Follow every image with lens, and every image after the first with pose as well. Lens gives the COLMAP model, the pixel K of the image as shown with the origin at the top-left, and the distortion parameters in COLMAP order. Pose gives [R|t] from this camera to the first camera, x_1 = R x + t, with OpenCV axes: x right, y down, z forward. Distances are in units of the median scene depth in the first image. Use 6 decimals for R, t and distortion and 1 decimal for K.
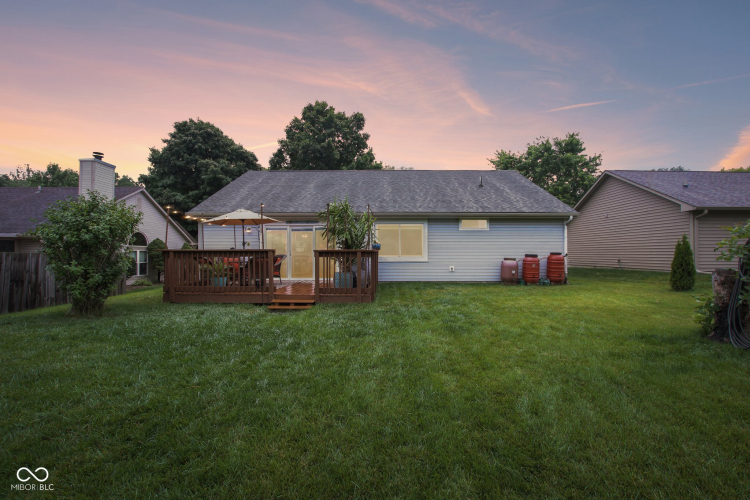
lens RADIAL K [[348.5, 0, 374.4], [0, 348.5, 249.3], [0, 0, 1]] dist [-0.030855, 0.000028]
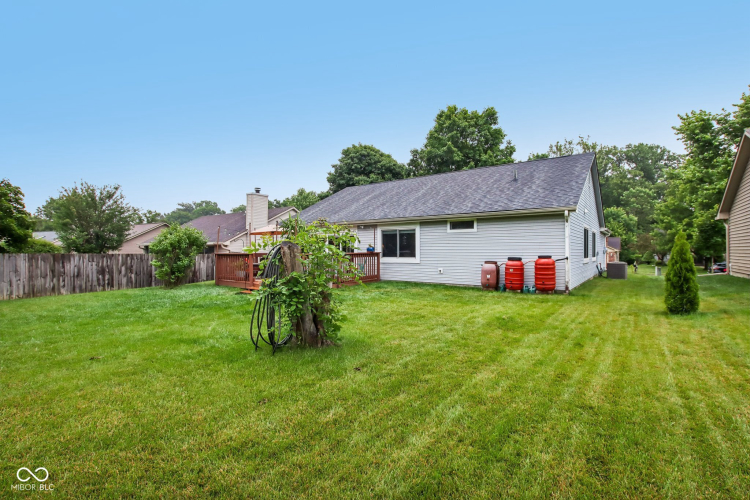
lens RADIAL K [[348.5, 0, 371.8], [0, 348.5, 246.7], [0, 0, 1]] dist [-0.030855, 0.000028]
pose [[0.800712, -0.007979, -0.598996, 0.288484], [0.007295, 0.999967, -0.003569, -0.005243], [0.599005, -0.001512, 0.800744, 0.031479]]
